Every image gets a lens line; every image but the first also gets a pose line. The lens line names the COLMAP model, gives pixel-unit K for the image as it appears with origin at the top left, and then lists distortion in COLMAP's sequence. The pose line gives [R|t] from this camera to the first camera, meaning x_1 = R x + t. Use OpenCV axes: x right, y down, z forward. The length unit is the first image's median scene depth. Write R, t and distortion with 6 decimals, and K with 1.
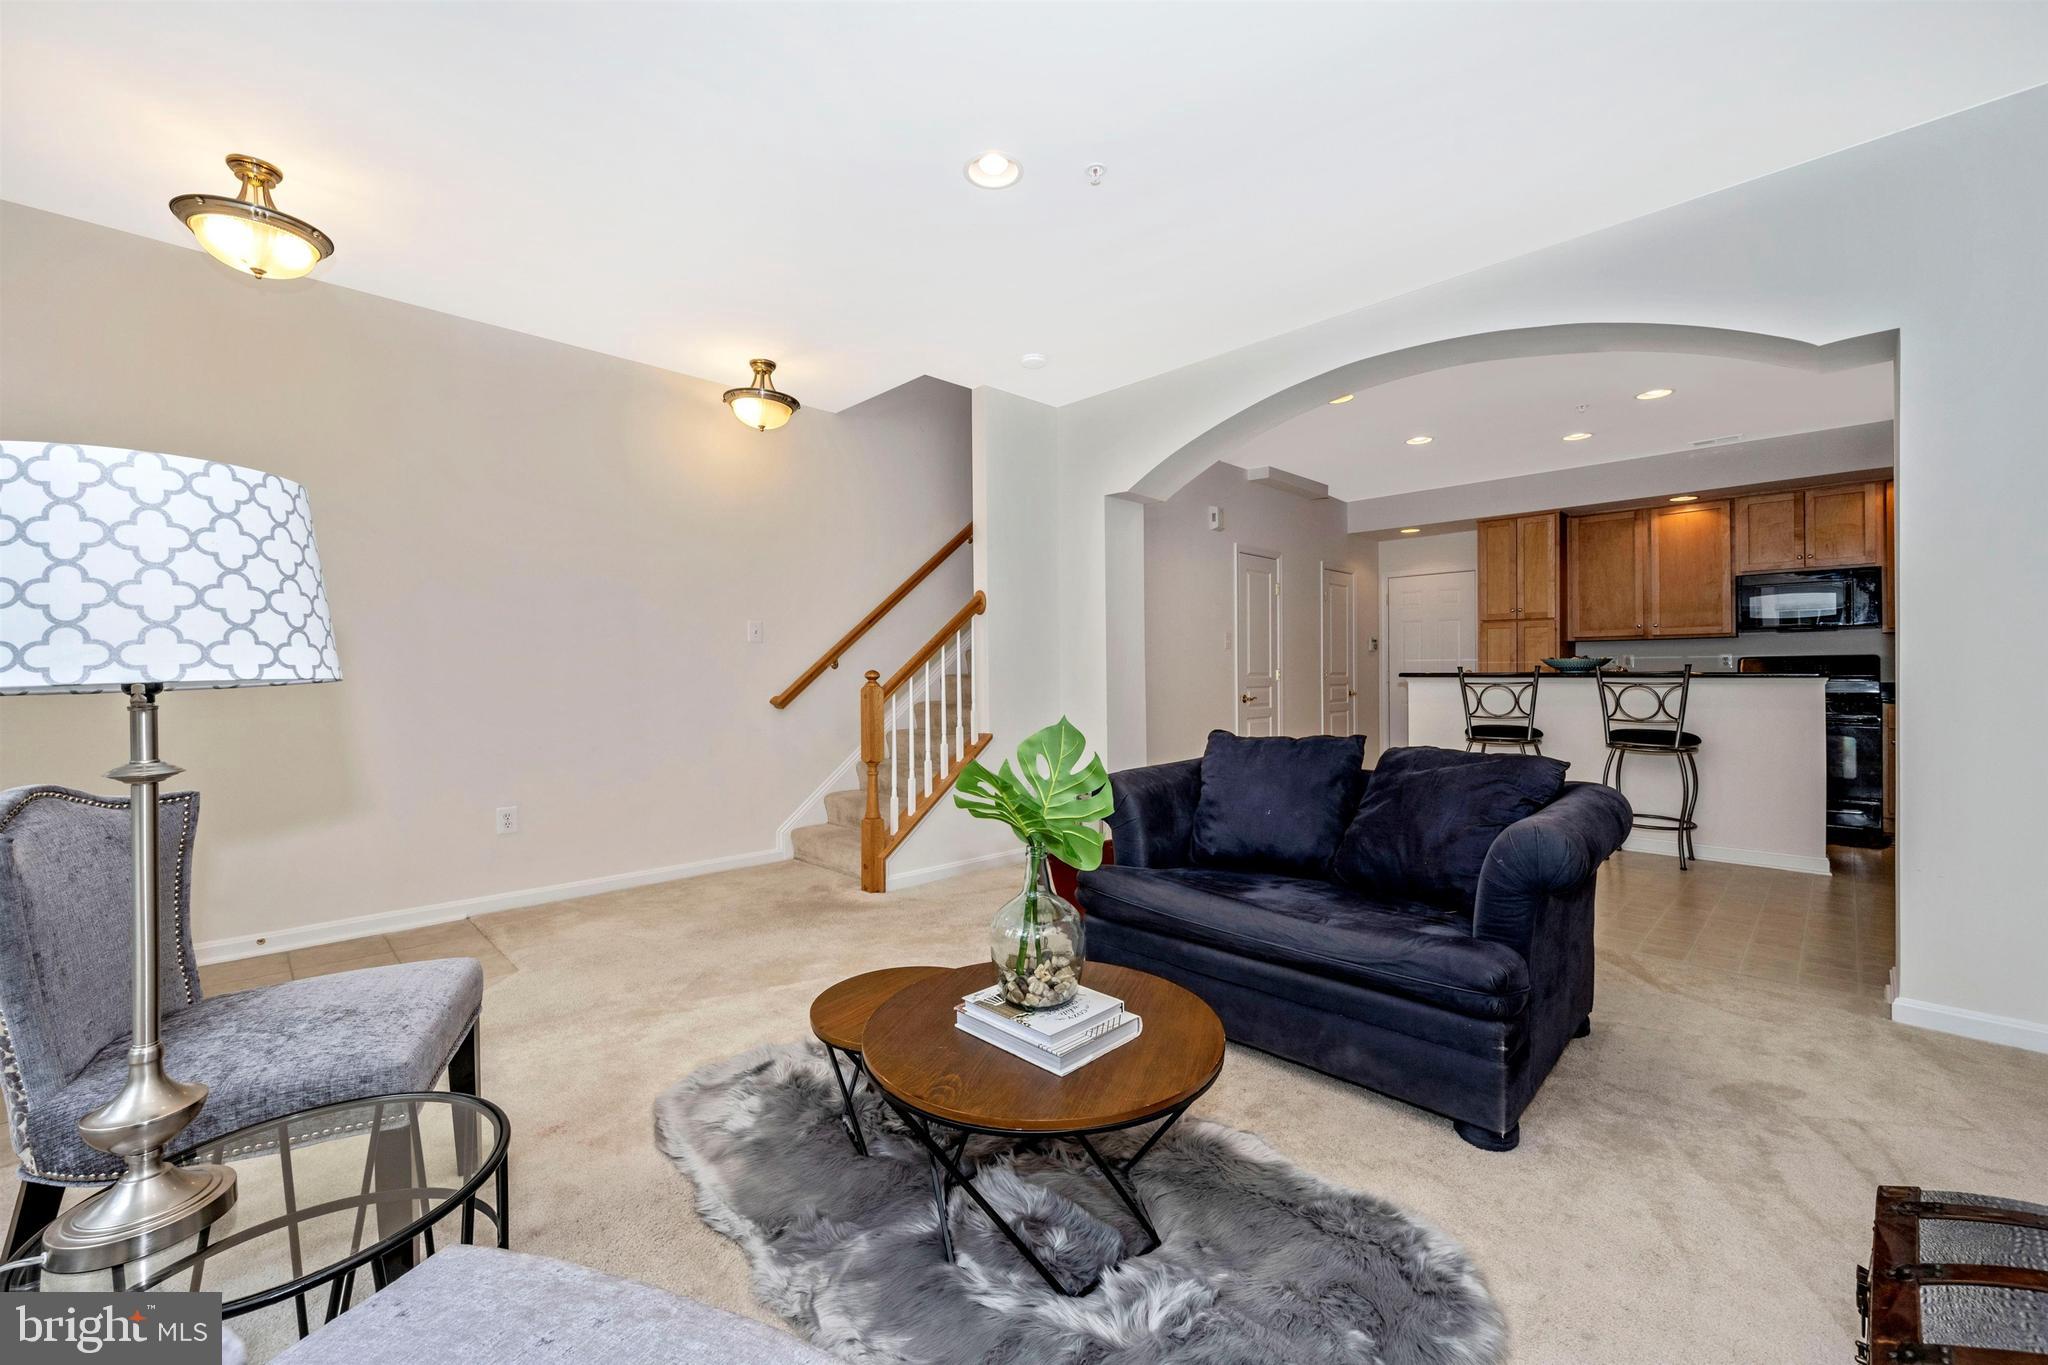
lens RADIAL K [[822.8, 0, 990.9], [0, 822.8, 675.1], [0, 0, 1]] dist [0.003182, -0.000994]
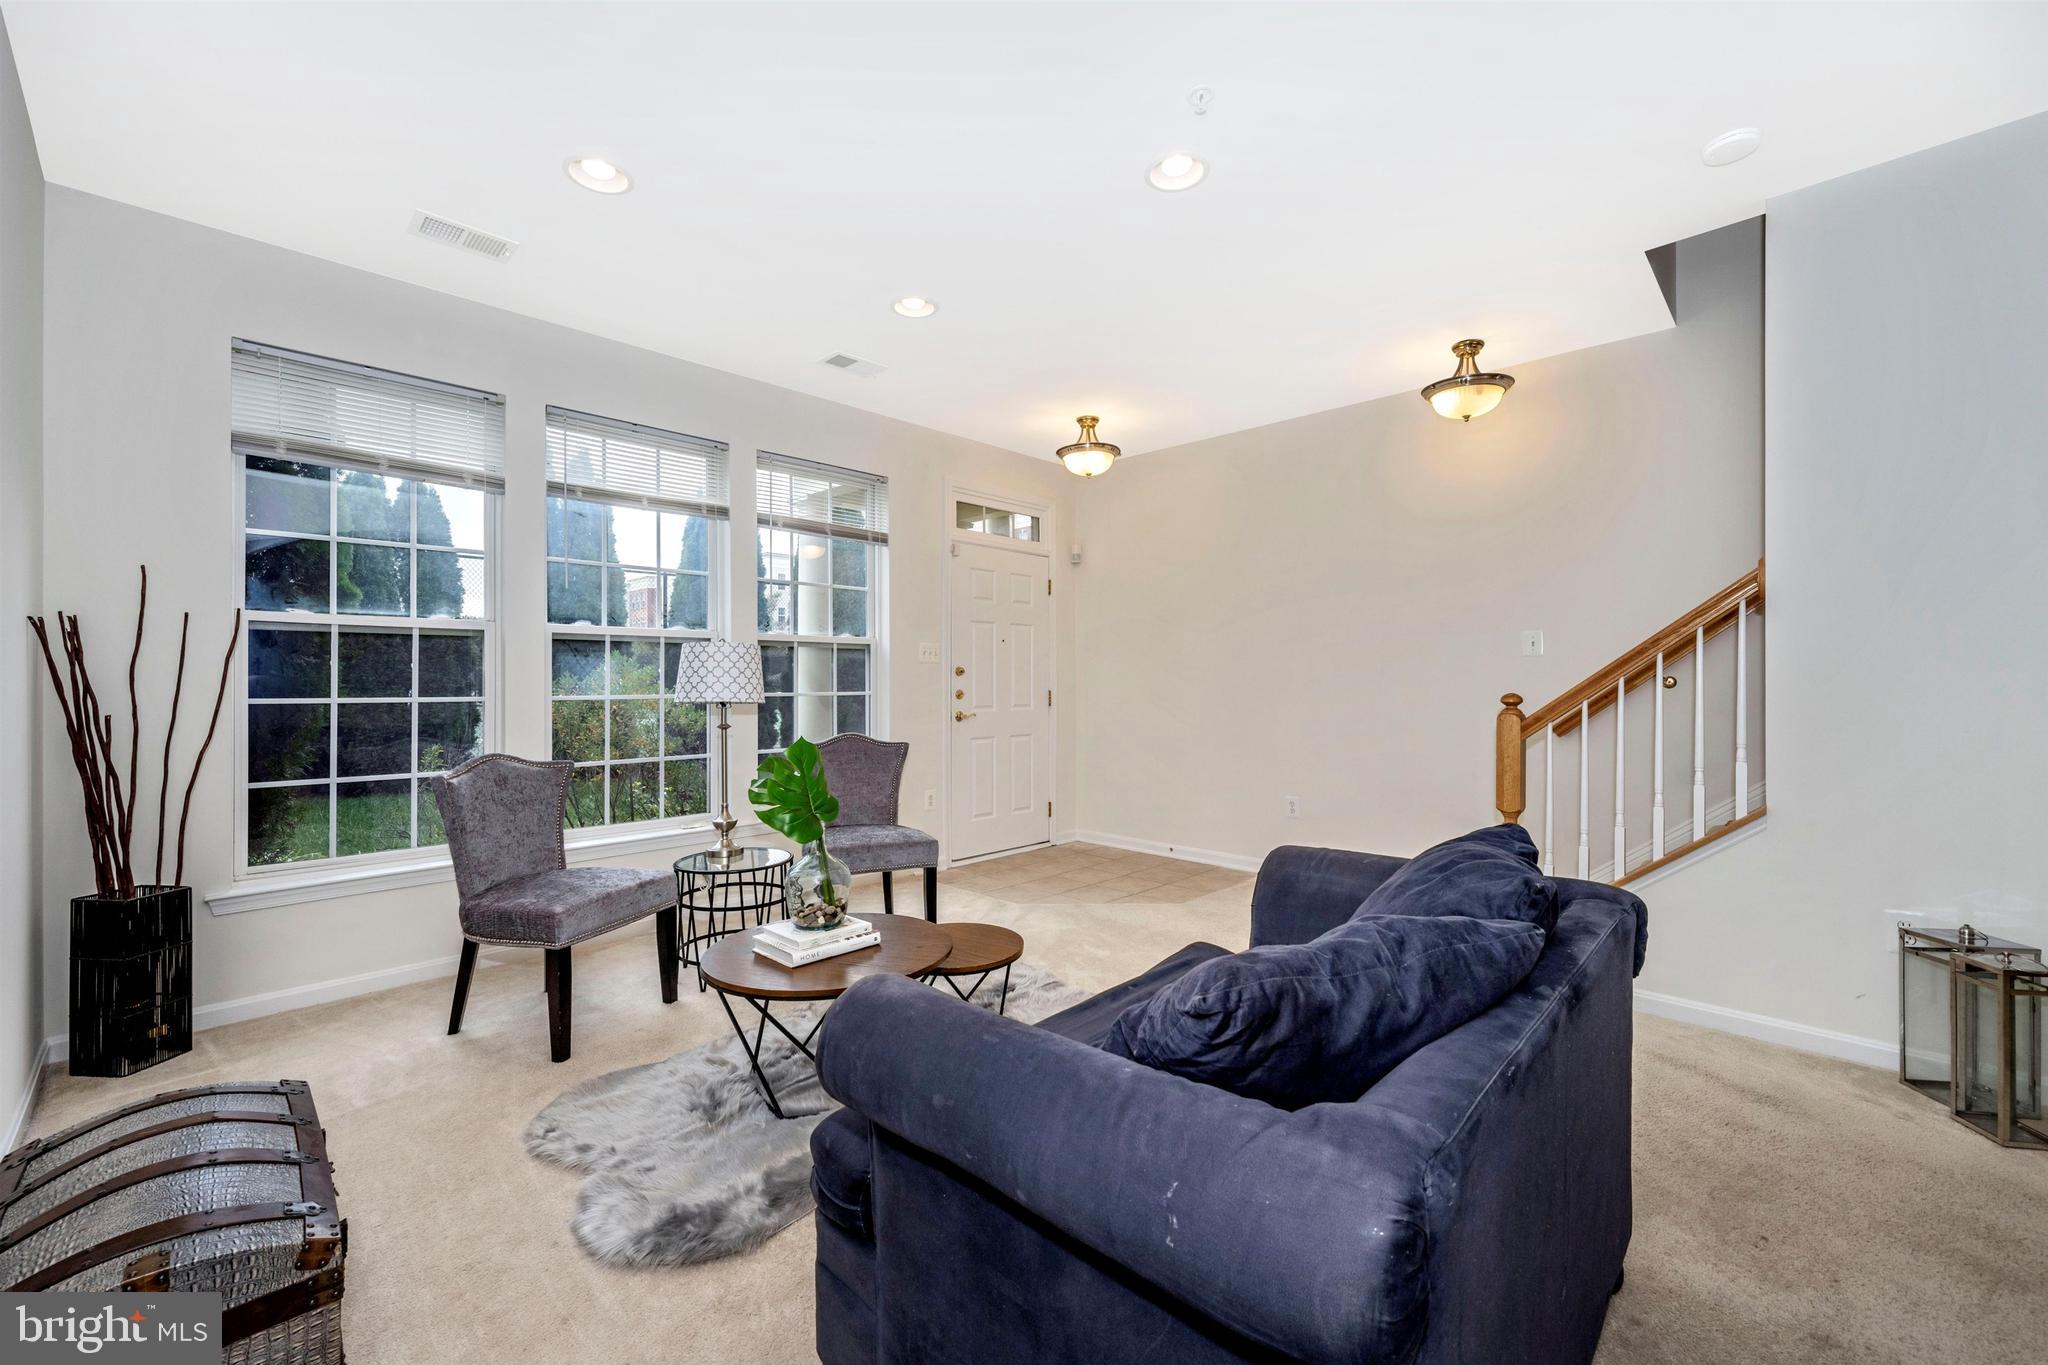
lens RADIAL K [[822.8, 0, 1009.2], [0, 822.8, 688.6], [0, 0, 1]] dist [0.003182, -0.000994]
pose [[0.008301, 0.011796, -0.999896, 0.684744], [0.007307, 0.999903, 0.011856, -0.025659], [0.999939, -0.007405, 0.008214, 0.554977]]
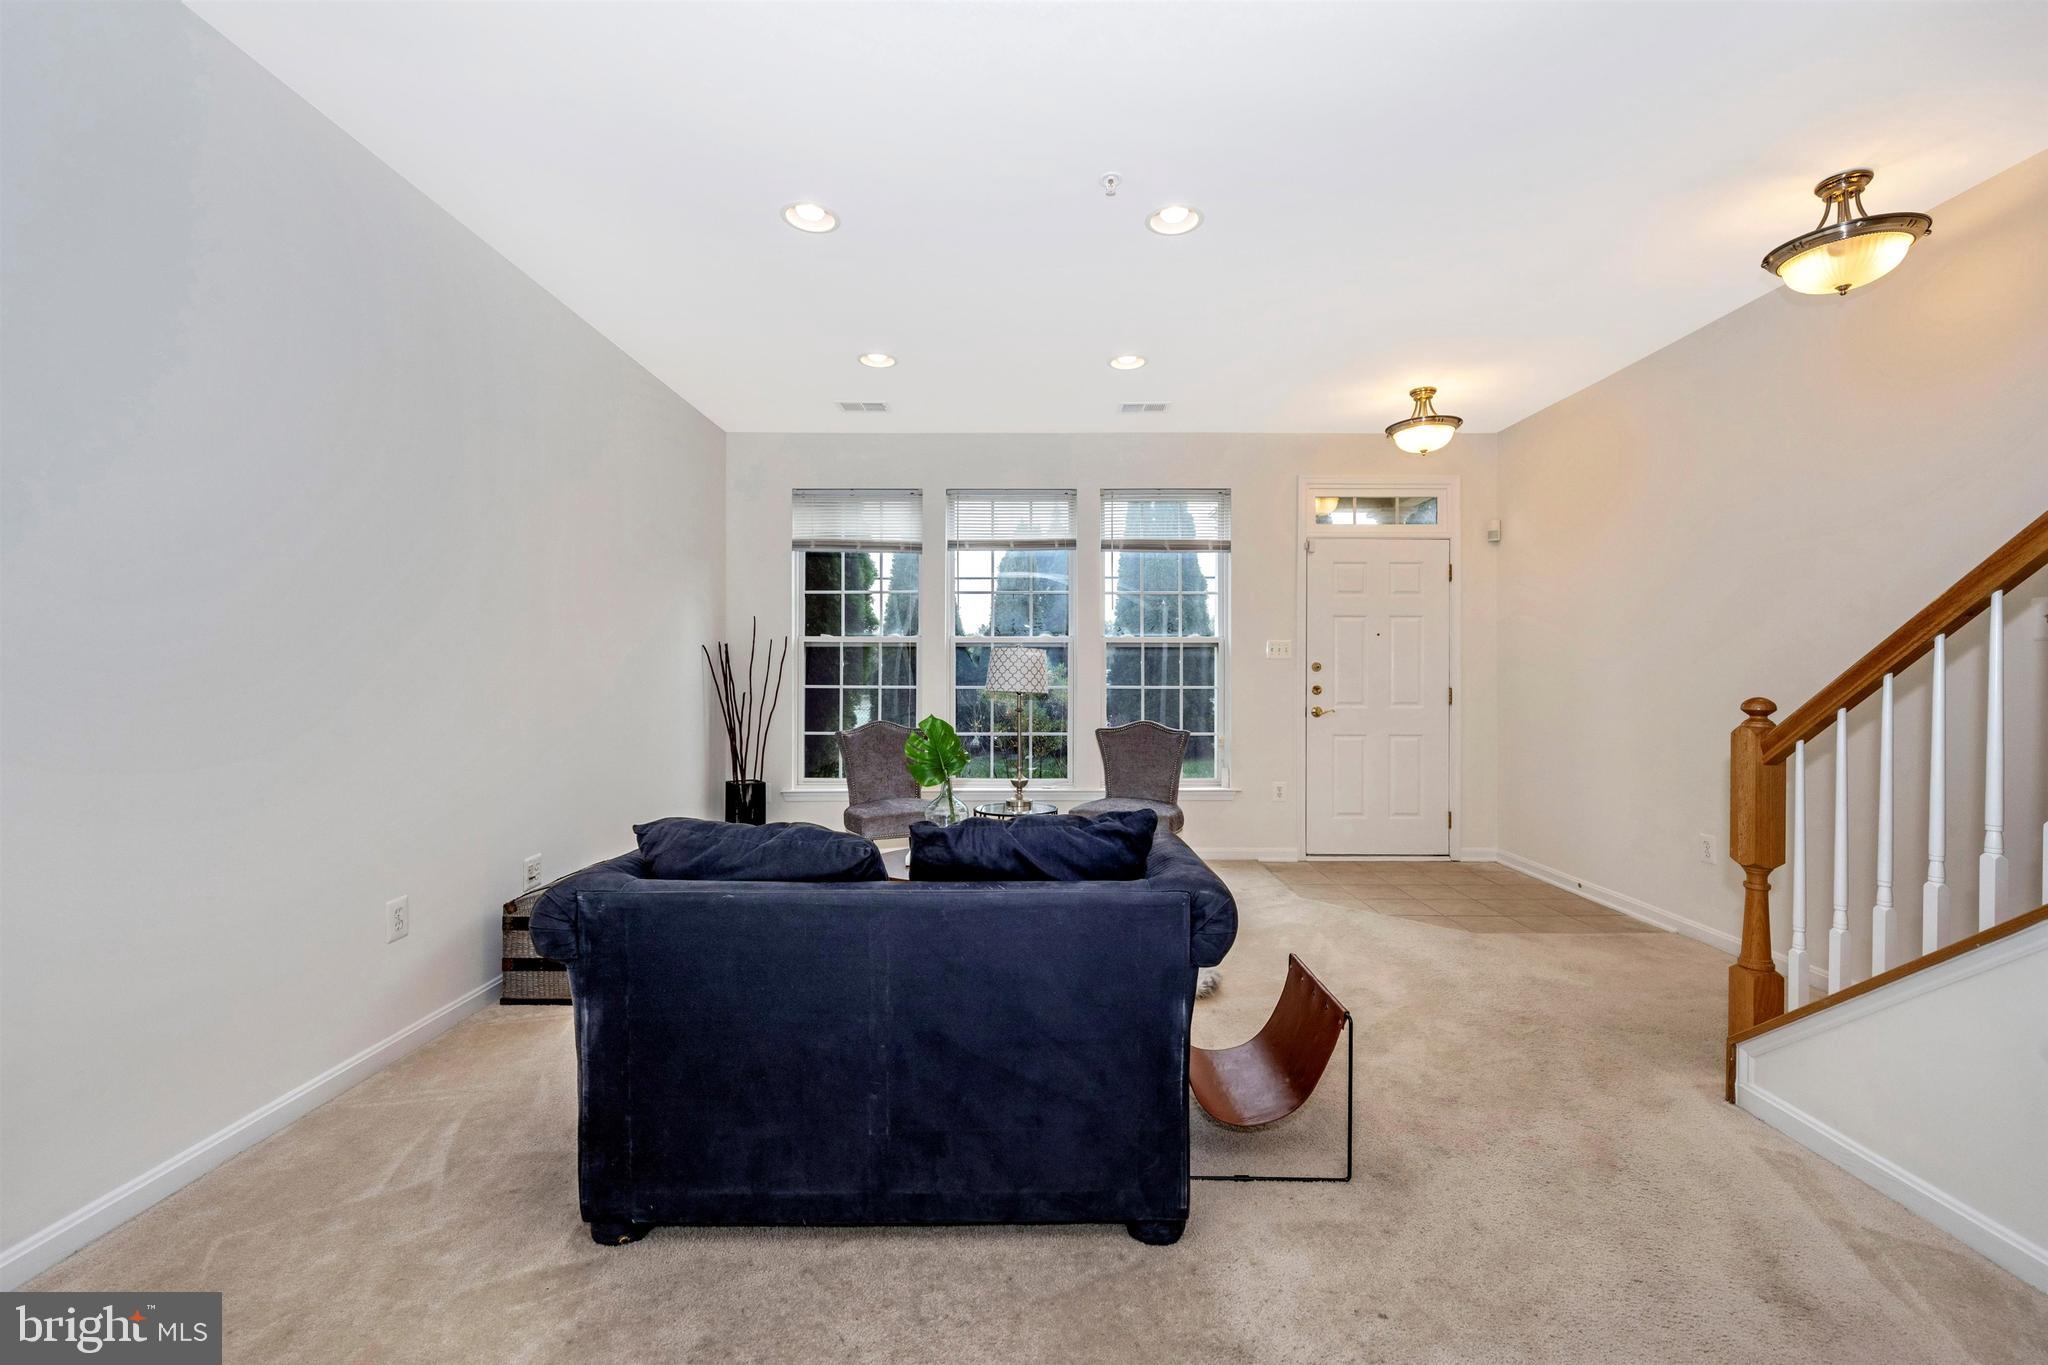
lens RADIAL K [[822.8, 0, 1037.1], [0, 822.8, 685.2], [0, 0, 1]] dist [0.003182, -0.000994]
pose [[-0.695921, 0.010590, -0.718040, 0.632124], [0.004552, 0.999936, 0.010337, -0.024723], [0.718104, 0.003925, -0.695925, 1.116120]]
